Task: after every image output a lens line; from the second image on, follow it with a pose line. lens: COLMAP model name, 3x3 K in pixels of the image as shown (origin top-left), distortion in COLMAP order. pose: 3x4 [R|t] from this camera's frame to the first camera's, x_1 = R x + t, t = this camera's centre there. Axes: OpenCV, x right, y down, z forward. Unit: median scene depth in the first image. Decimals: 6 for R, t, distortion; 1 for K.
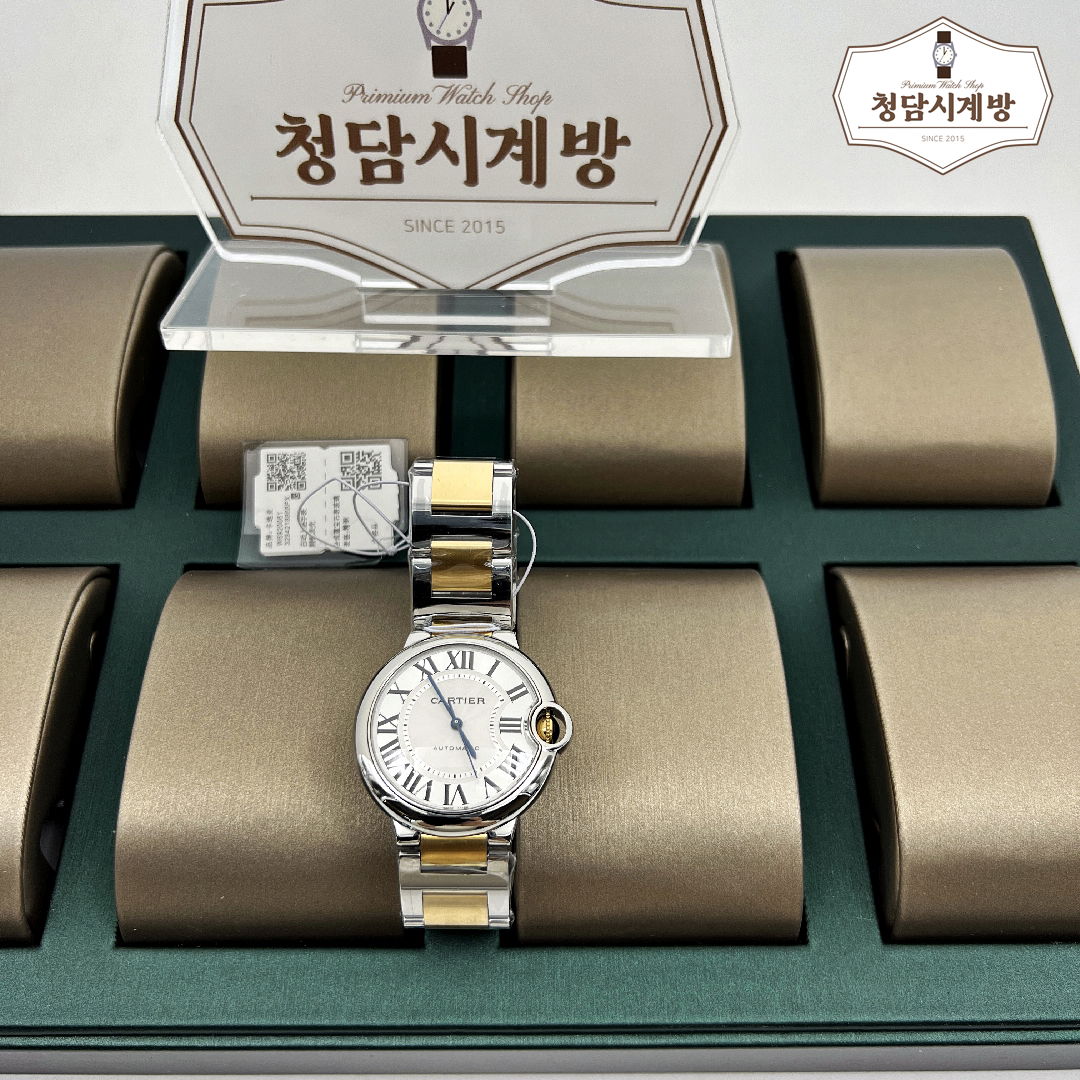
lens RADIAL K [[1133.1, 0, 538.6], [0, 1133.1, 543.6], [0, 0, 1]] dist [0.058337, -0.242853]
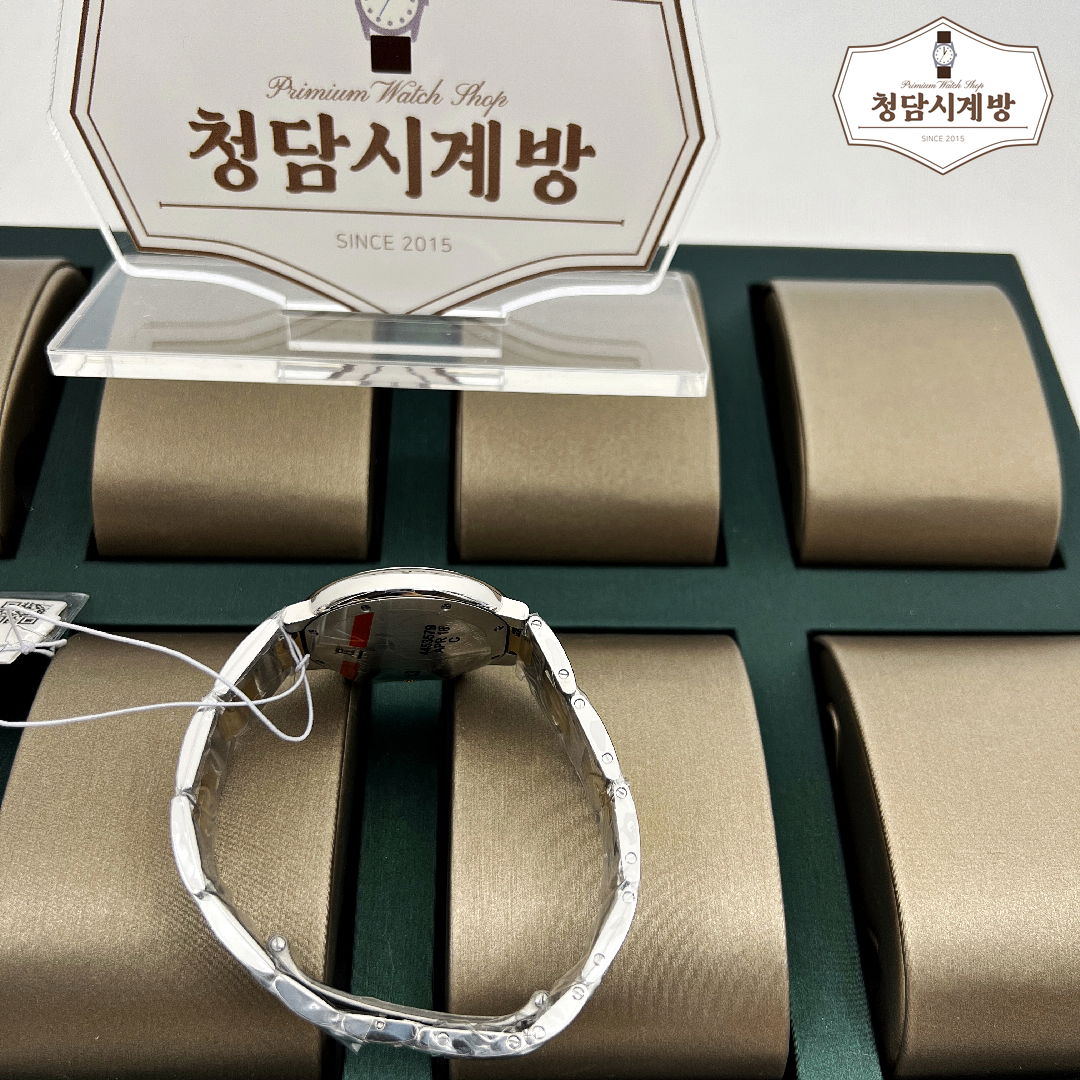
lens RADIAL K [[1147.9, 0, 543.8], [0, 1147.9, 539.1], [0, 0, 1]] dist [0.052318, -0.238722]
pose [[0.998458, 0.012670, 0.054049, -0.003706], [-0.010581, 0.999192, -0.038762, -0.017791], [-0.054496, 0.038131, 0.997786, 0.119746]]
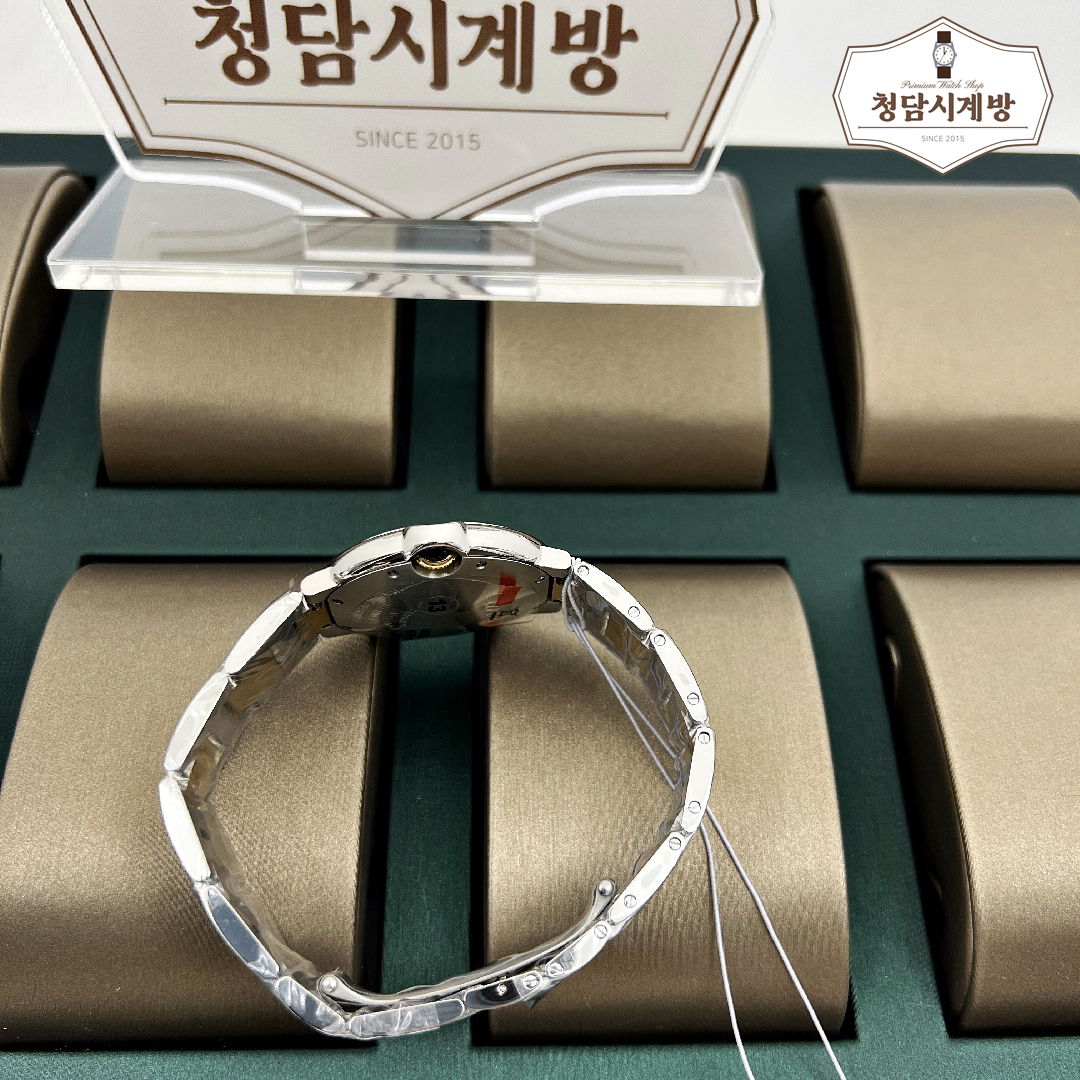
lens RADIAL K [[1162.5, 0, 540.2], [0, 1162.5, 543.9], [0, 0, 1]] dist [0.016098, -0.120692]
pose [[0.999327, 0.005817, 0.036218, -0.015955], [-0.006731, 0.999661, 0.025148, -0.014129], [-0.036060, -0.025375, 0.999027, 0.170327]]
